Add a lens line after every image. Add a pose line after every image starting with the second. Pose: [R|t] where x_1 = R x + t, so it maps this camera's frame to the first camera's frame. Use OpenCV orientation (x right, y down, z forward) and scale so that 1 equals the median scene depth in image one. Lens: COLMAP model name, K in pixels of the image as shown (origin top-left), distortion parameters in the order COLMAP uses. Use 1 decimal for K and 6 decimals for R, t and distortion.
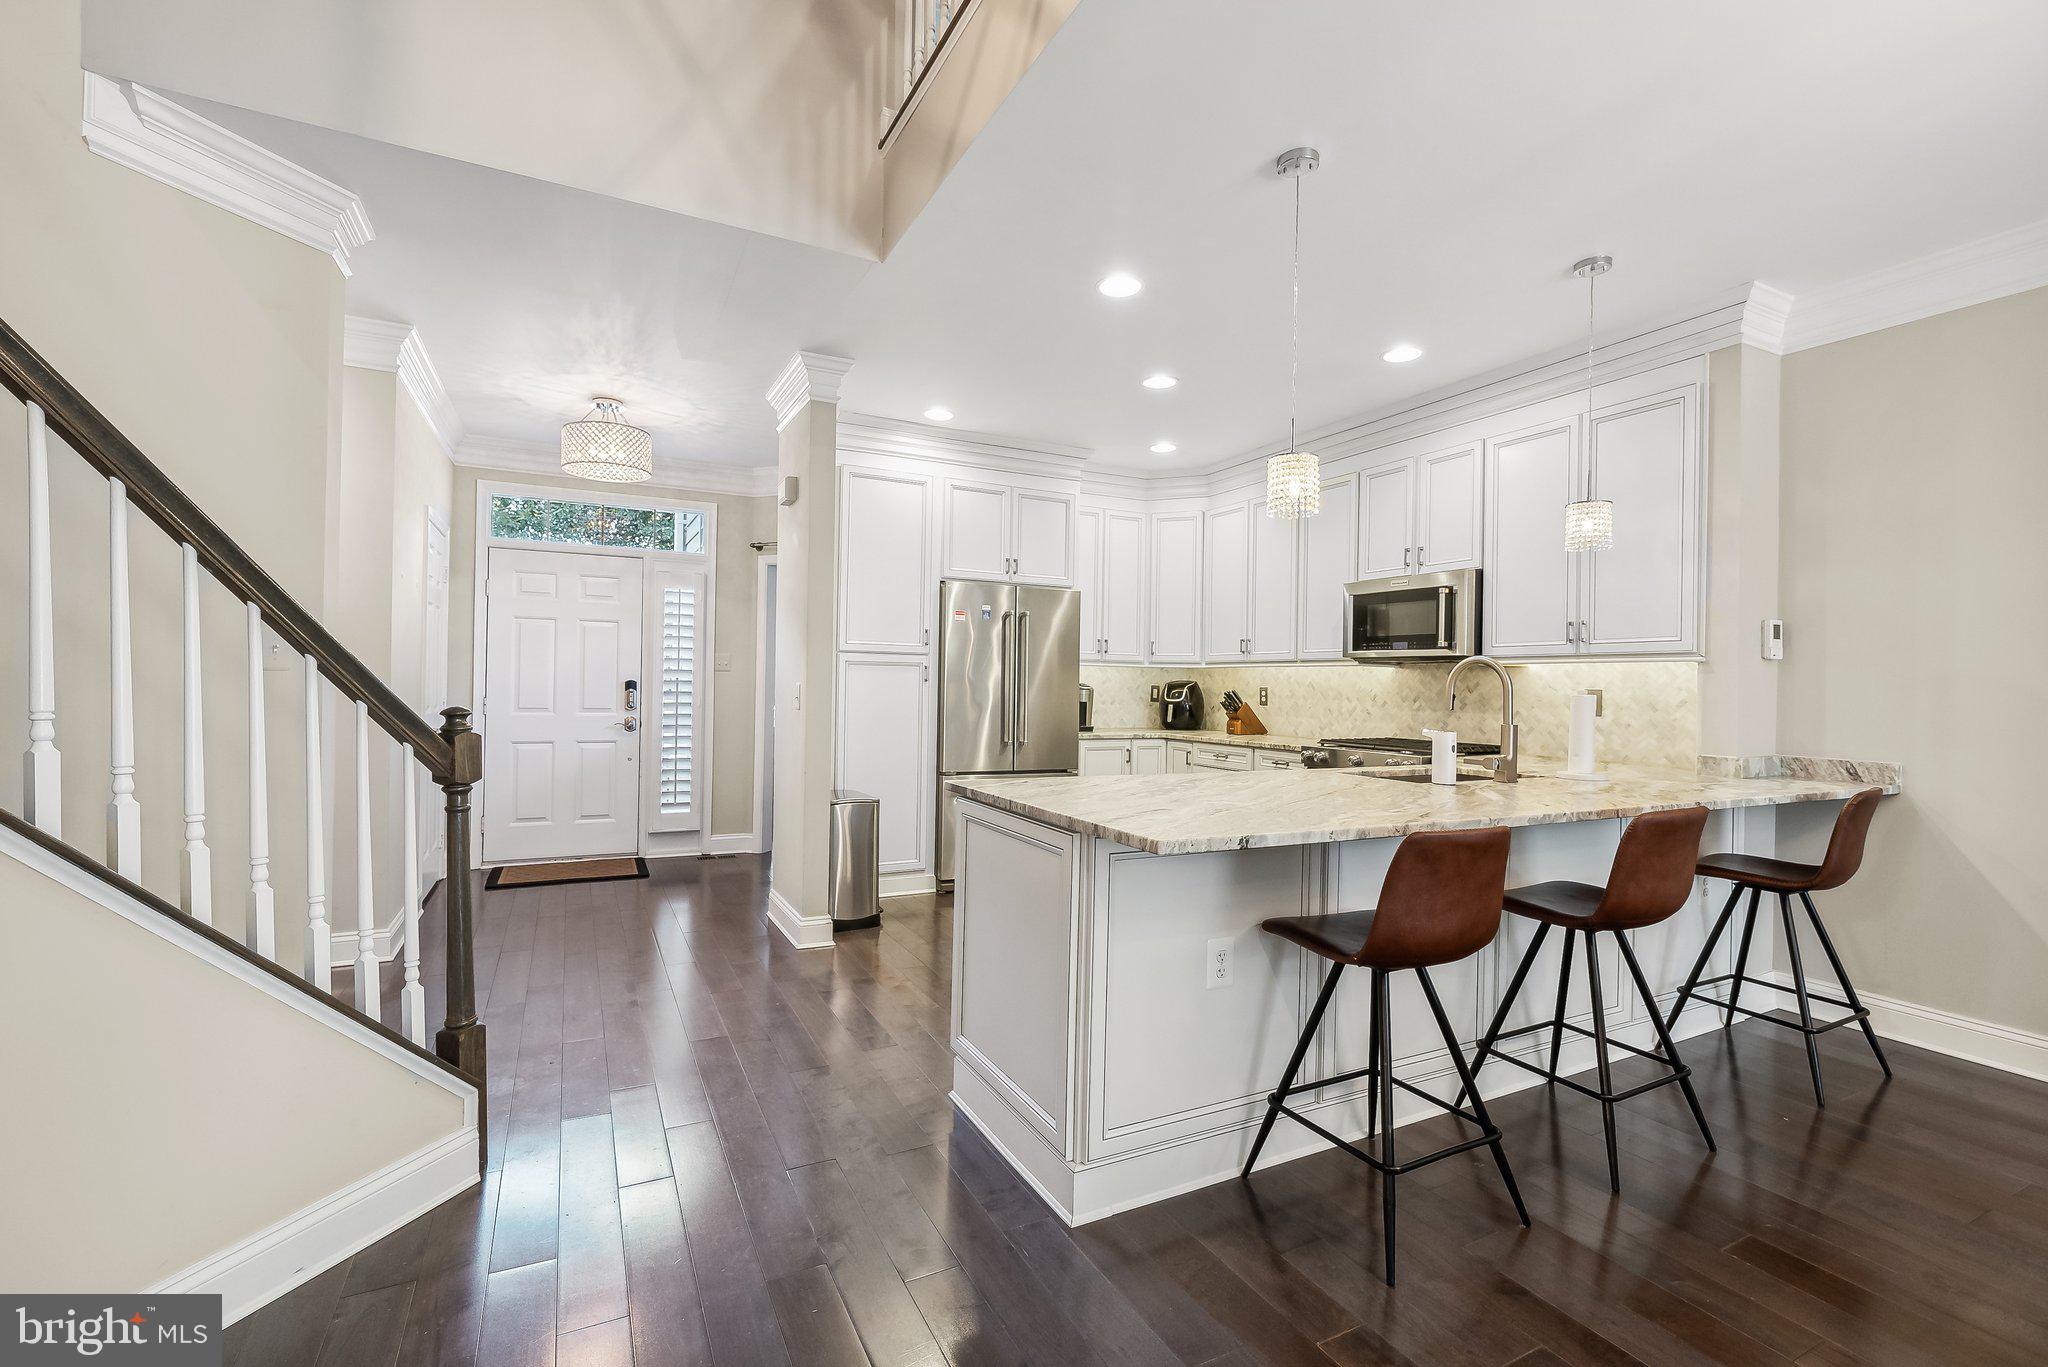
lens RADIAL K [[929.8, 0, 1037.2], [0, 929.8, 689.3], [0, 0, 1]] dist [0.004088, 0.000390]
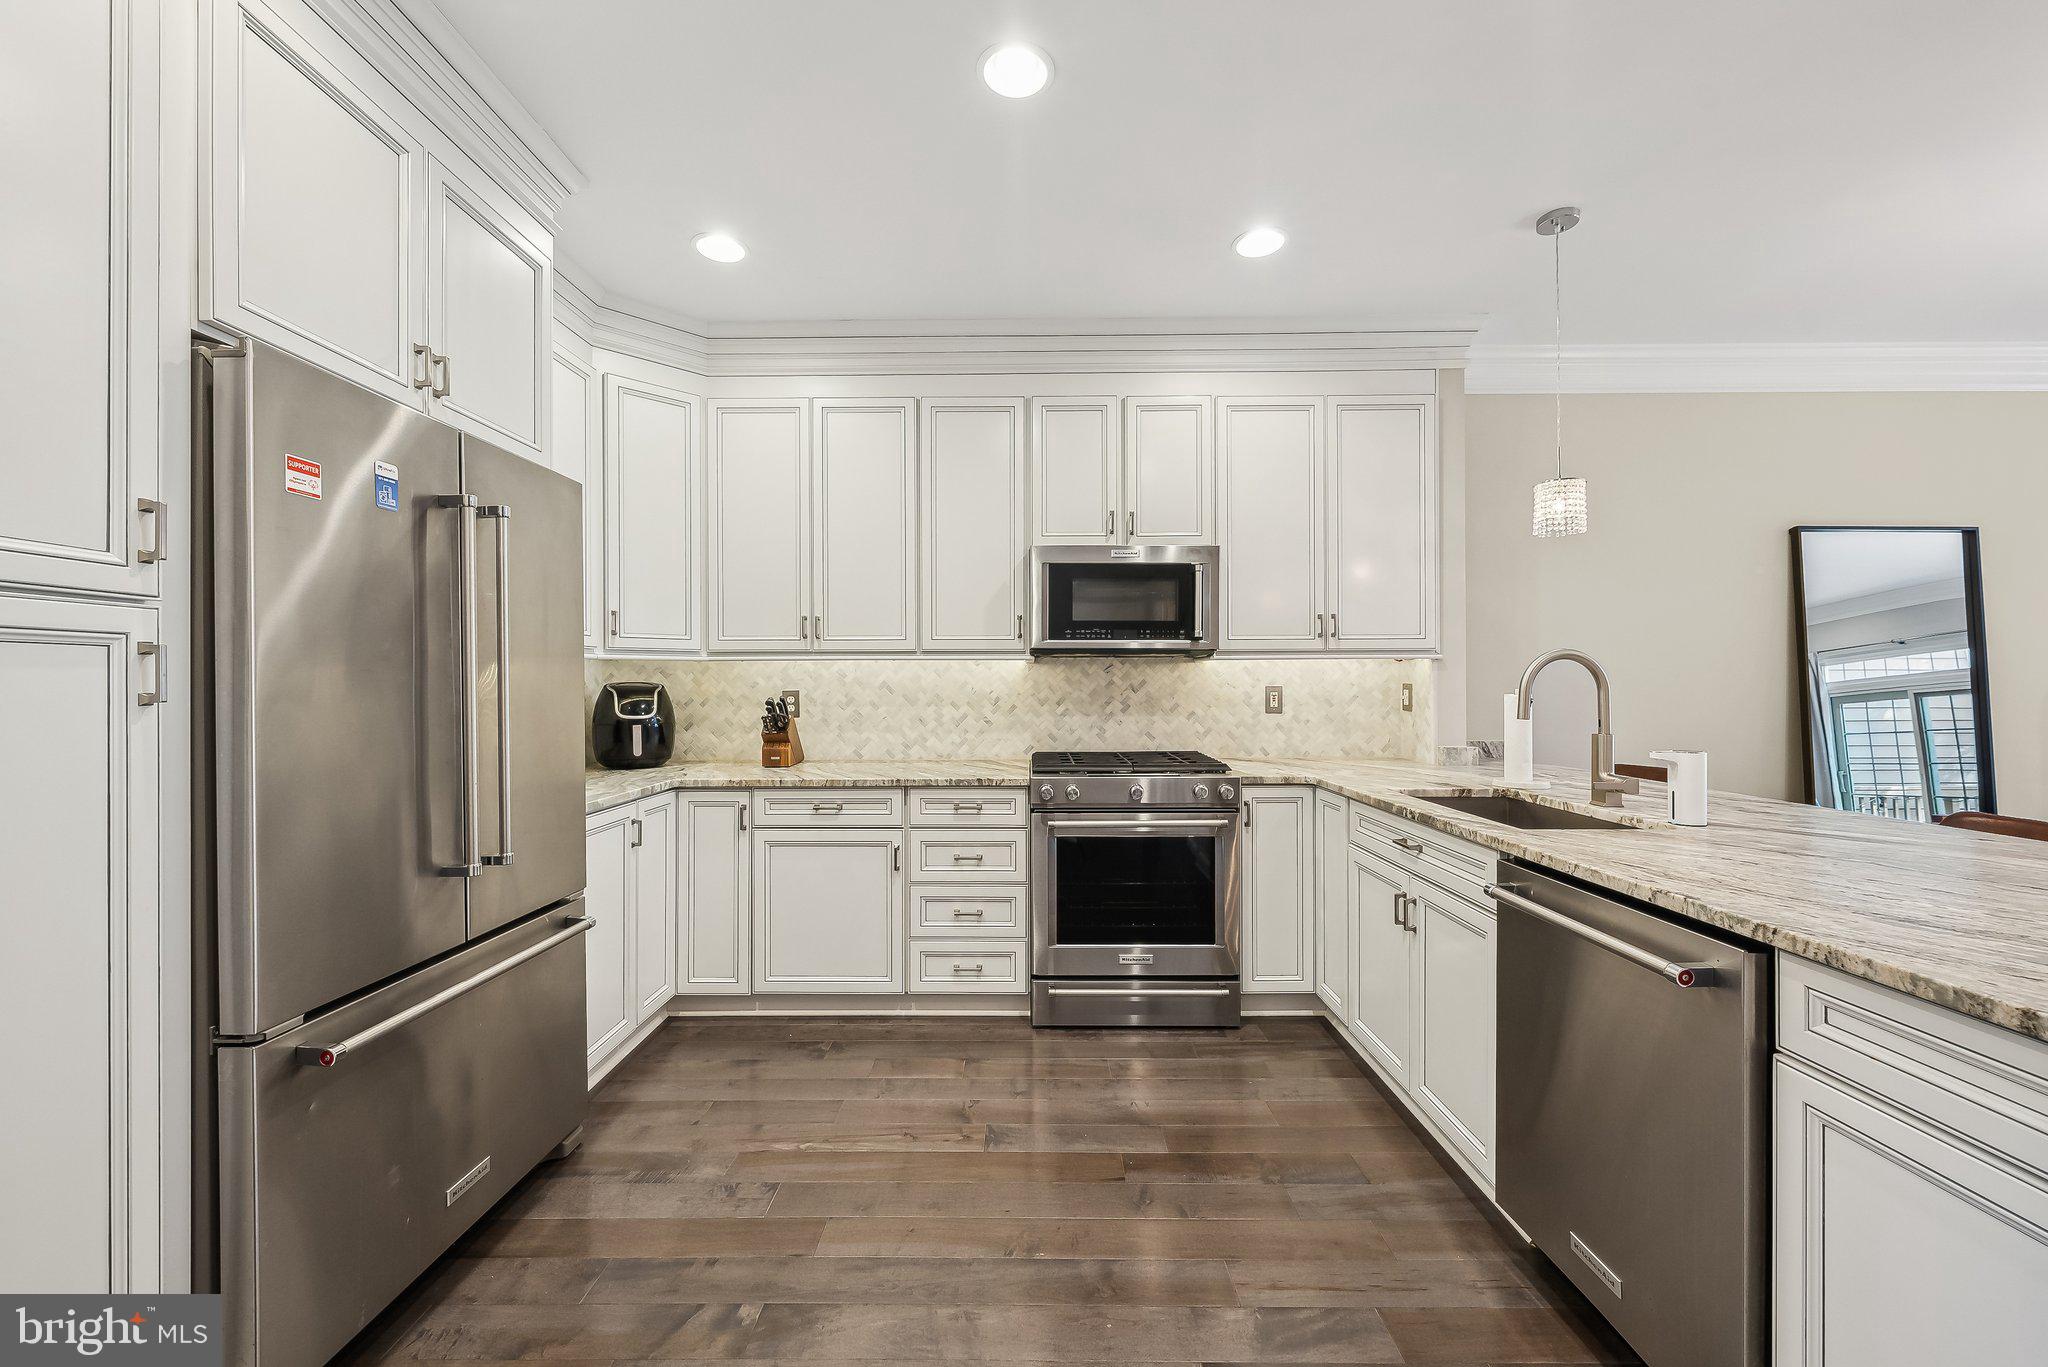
lens RADIAL K [[769.5, 0, 1017.1], [0, 769.5, 681.4], [0, 0, 1]] dist [0.000878, -0.000369]
pose [[0.462613, -0.017371, 0.886390, -0.214093], [0.014244, 0.999825, 0.012161, -0.016193], [-0.886446, 0.007000, 0.462779, 0.764775]]
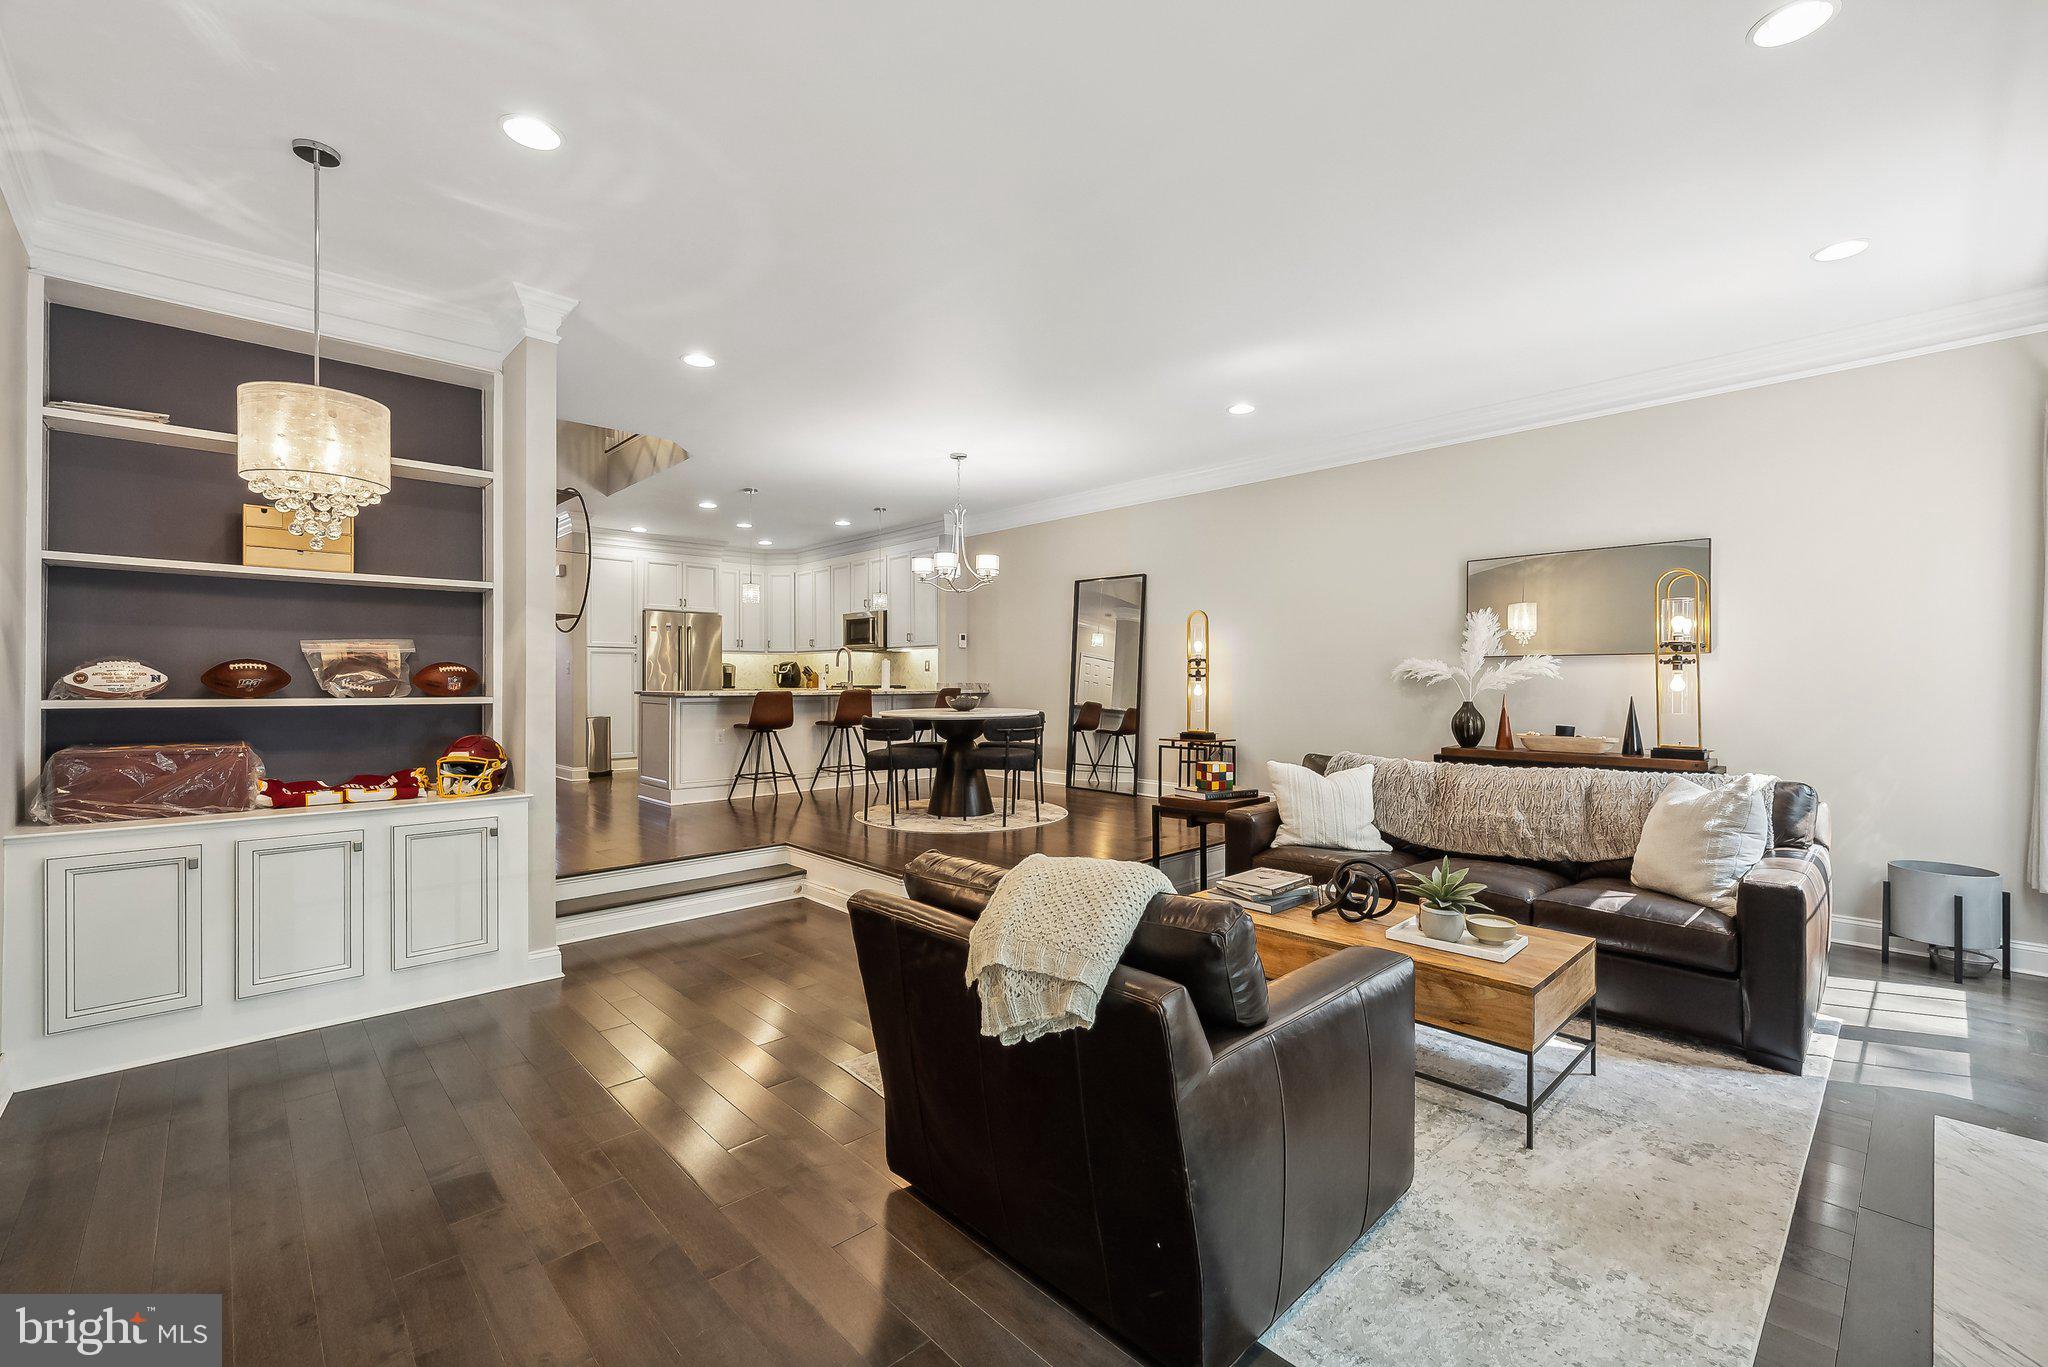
lens RADIAL K [[856.2, 0, 1029.4], [0, 856.2, 686.9], [0, 0, 1]] dist [0.000248, -0.000174]
pose [[0.959579, -0.016798, 0.280937, 0.186497], [0.016149, 0.999859, 0.004627, 0.055184], [-0.280975, 0.000097, 0.959715, -1.063928]]
